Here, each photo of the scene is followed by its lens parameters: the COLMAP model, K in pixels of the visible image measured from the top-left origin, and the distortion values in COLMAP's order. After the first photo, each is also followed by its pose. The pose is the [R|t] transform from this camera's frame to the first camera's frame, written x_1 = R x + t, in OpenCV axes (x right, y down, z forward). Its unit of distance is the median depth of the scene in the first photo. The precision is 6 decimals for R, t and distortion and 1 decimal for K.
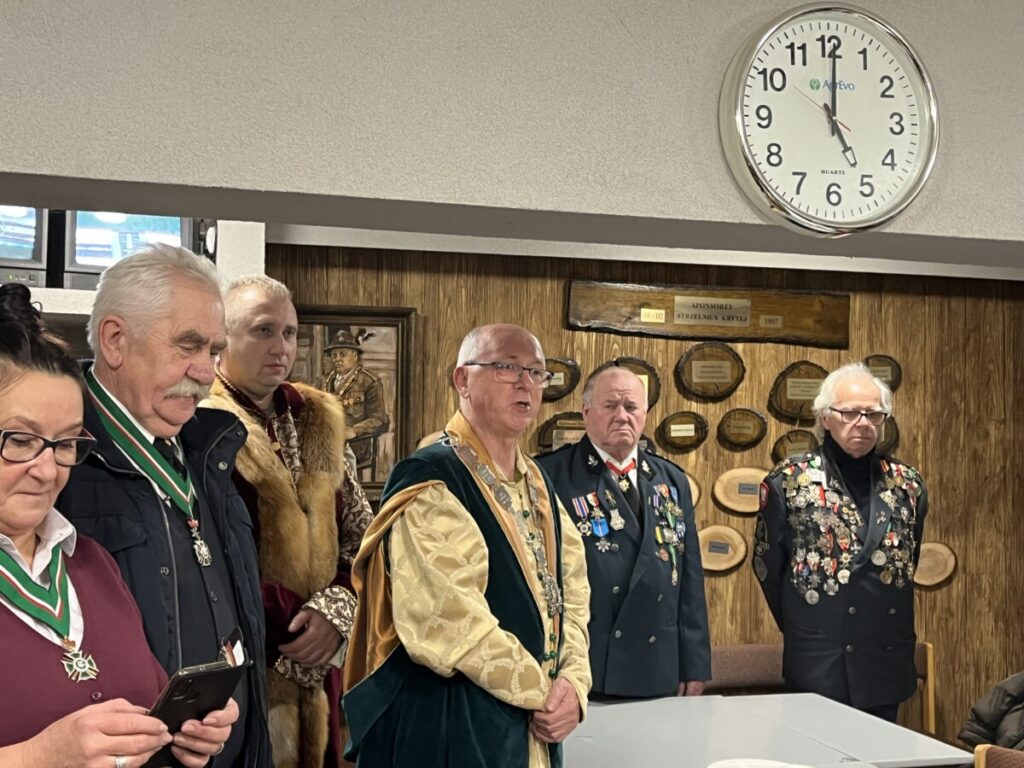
lens RADIAL K [[1253.0, 0, 512.0], [0, 1253.0, 384.0], [0, 0, 1]] dist [0.057714, -0.042921]
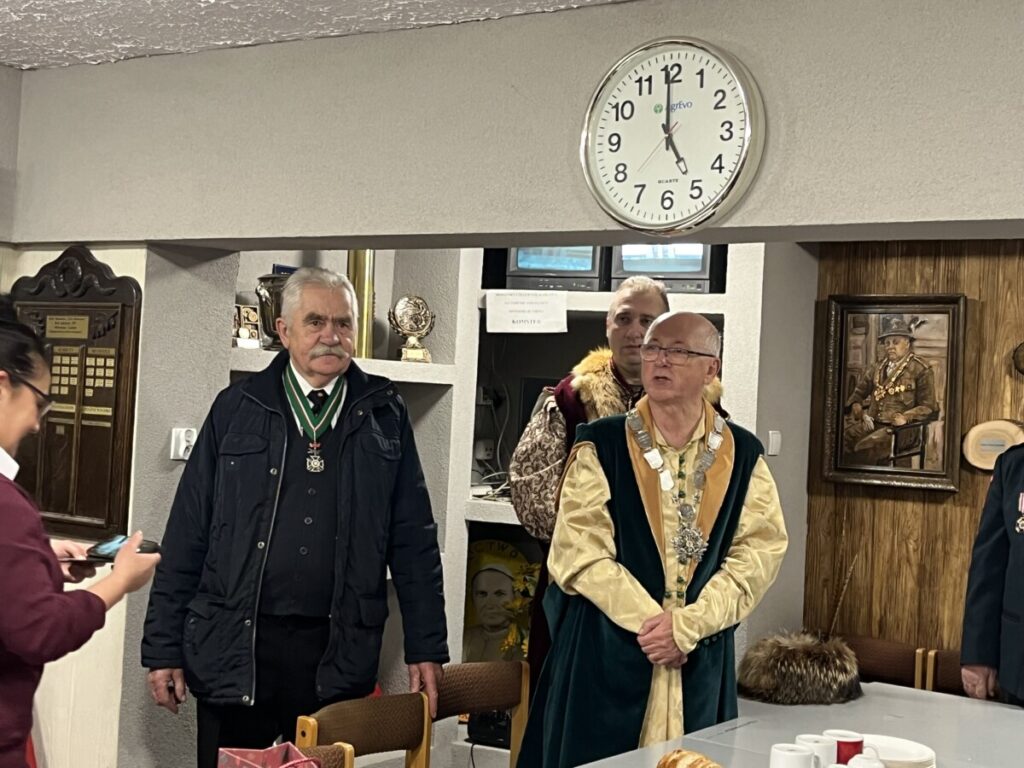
lens RADIAL K [[1466.2, 0, 512.0], [0, 1466.2, 384.0], [0, 0, 1]] dist [0.008427, 0.047574]
pose [[0.611738, 0.013763, -0.790940, 0.736871], [-0.013551, 0.999884, 0.006918, 0.007585], [0.790944, 0.006486, 0.611854, 0.031099]]
